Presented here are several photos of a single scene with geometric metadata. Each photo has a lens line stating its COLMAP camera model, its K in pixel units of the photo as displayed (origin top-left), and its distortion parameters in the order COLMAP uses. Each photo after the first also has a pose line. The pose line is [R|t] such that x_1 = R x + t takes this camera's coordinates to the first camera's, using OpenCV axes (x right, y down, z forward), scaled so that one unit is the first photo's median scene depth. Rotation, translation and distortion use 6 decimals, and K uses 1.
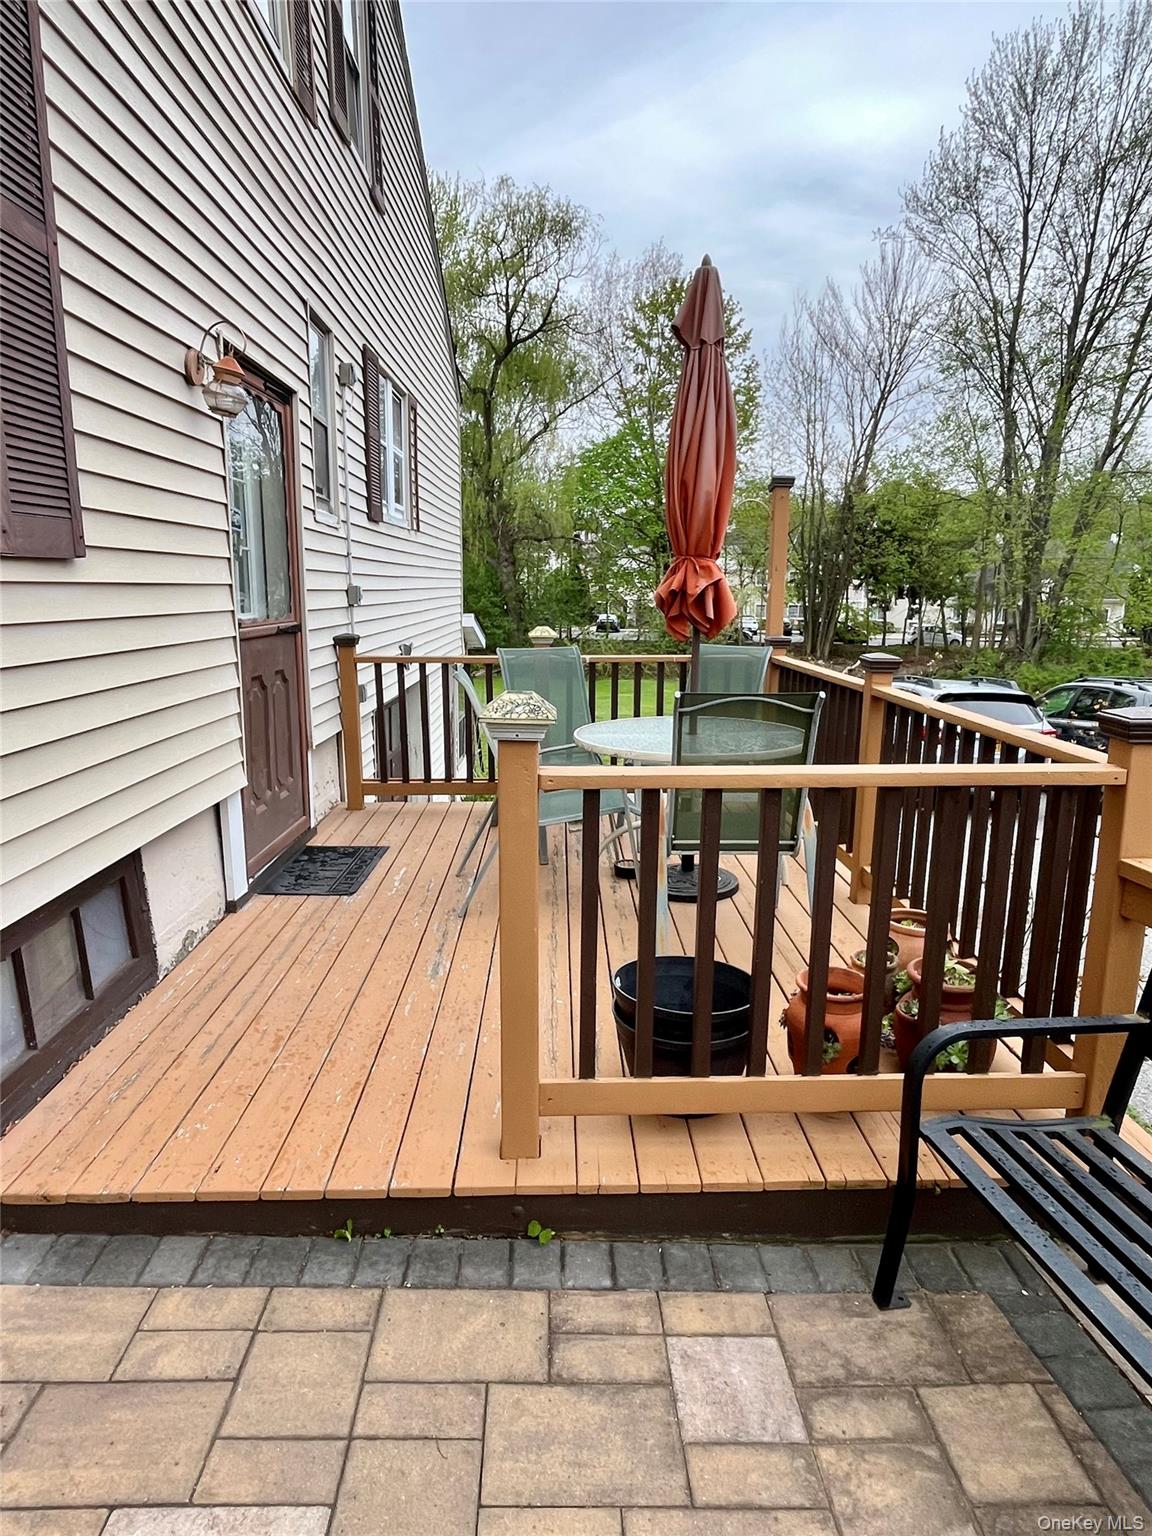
lens RADIAL K [[900.5, 0, 579.9], [0, 900.5, 772.5], [0, 0, 1]] dist [0.001910, -0.003977]
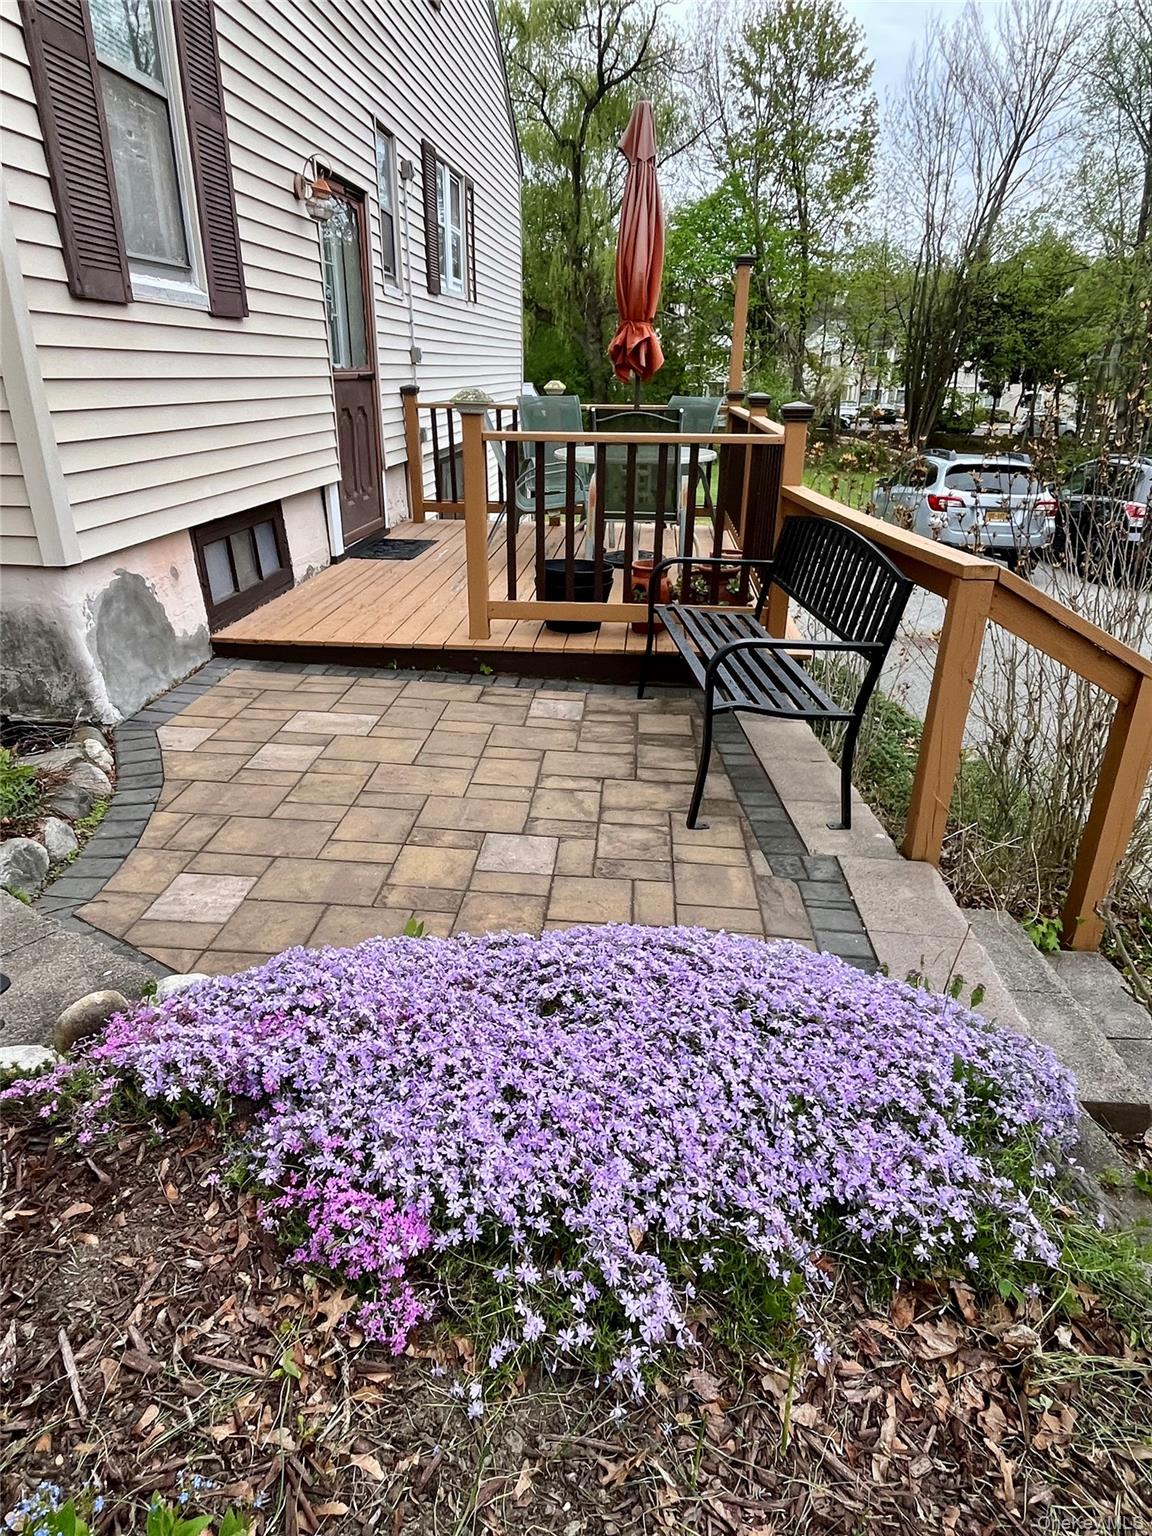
lens RADIAL K [[900.5, 0, 588.5], [0, 900.5, 764.9], [0, 0, 1]] dist [0.001910, -0.003977]
pose [[0.995351, 0.045476, -0.084899, 0.020793], [-0.026705, 0.977256, 0.210373, 0.015661], [0.092535, -0.207127, 0.973928, -0.057232]]
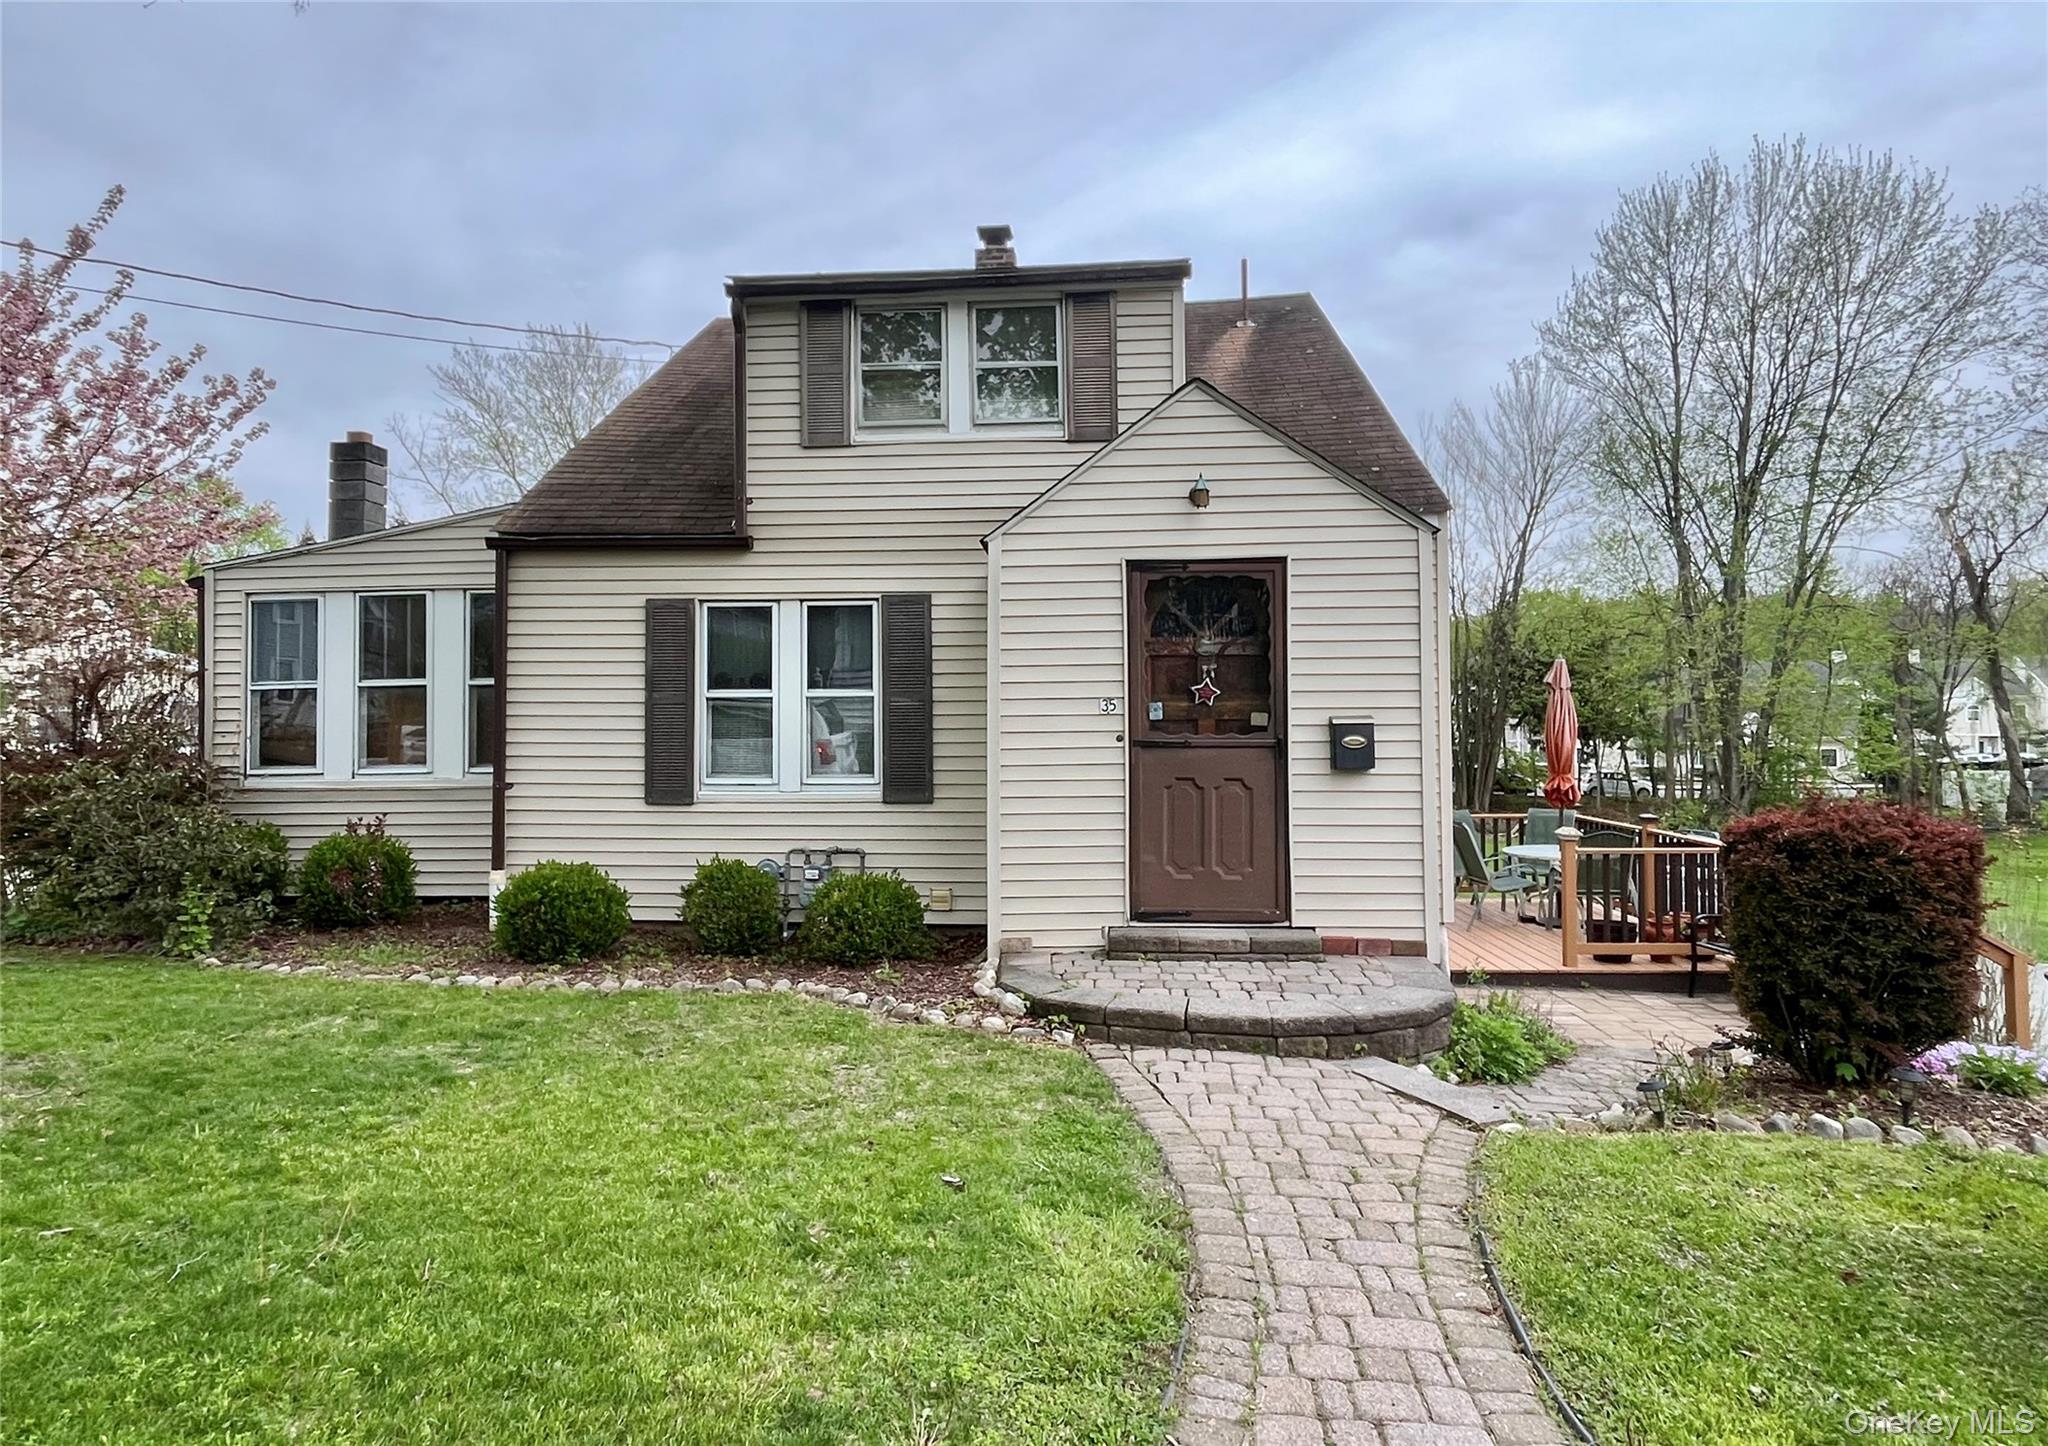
lens RADIAL K [[1202.9, 0, 981.3], [0, 1202.9, 690.5], [0, 0, 1]] dist [-0.017346, -0.001917]
pose [[0.994276, -0.013806, -0.105943, -0.111908], [-0.010194, 0.974831, -0.222712, 0.025824], [0.106351, 0.222518, 0.969111, -0.237834]]
